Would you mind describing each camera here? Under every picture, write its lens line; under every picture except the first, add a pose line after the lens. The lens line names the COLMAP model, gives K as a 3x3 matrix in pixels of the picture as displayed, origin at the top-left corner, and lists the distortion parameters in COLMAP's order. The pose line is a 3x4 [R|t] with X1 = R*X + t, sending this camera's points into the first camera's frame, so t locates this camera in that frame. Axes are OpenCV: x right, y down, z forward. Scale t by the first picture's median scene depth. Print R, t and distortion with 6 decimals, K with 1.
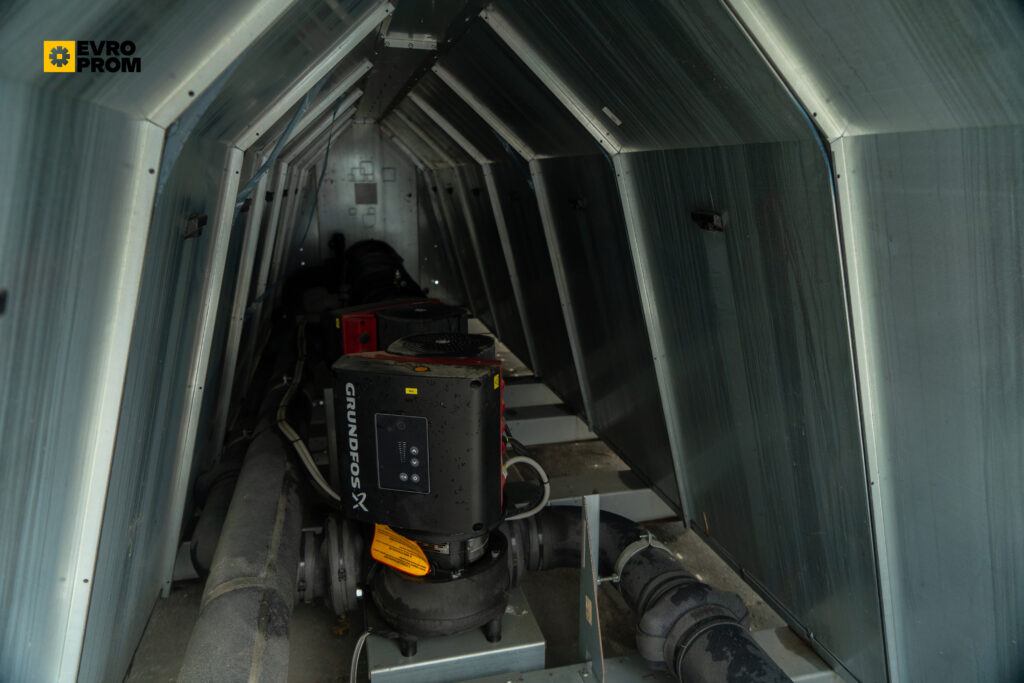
lens RADIAL K [[719.5, 0, 512.3], [0, 719.5, 337.4], [0, 0, 1]] dist [-0.016762, 0.013635]
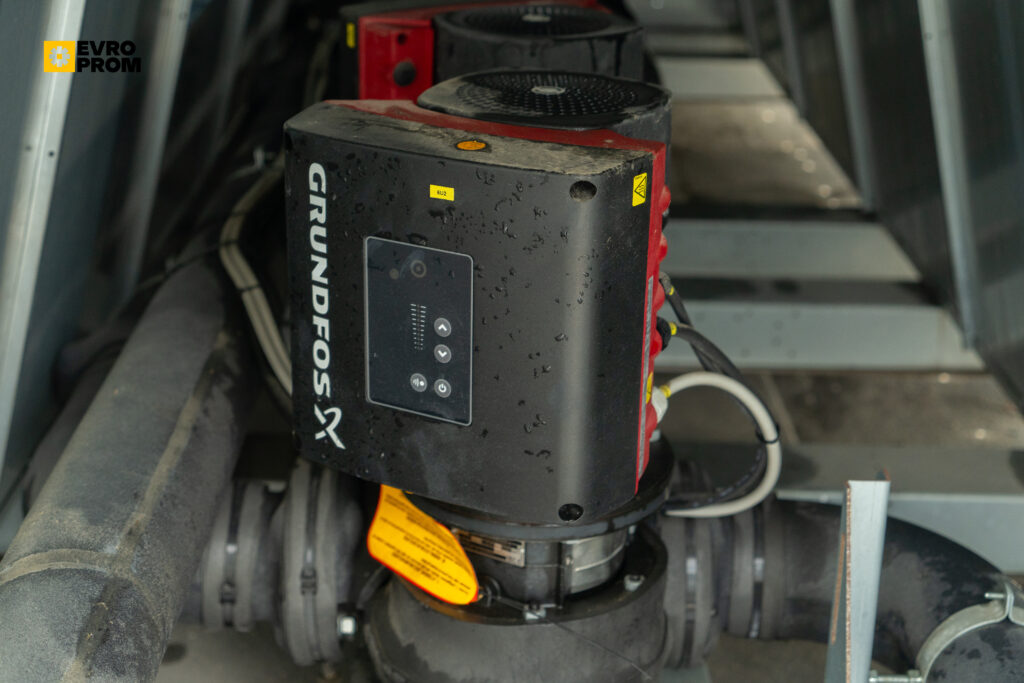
lens RADIAL K [[1677.3, 0, 511.8], [0, 1677.3, 341.9], [0, 0, 1]] dist [0.068144, 0.000000]
pose [[0.968959, 0.108634, -0.222074, 0.118022], [-0.077542, 0.986500, 0.144238, 0.010600], [0.234746, -0.122541, 0.964302, -0.000410]]
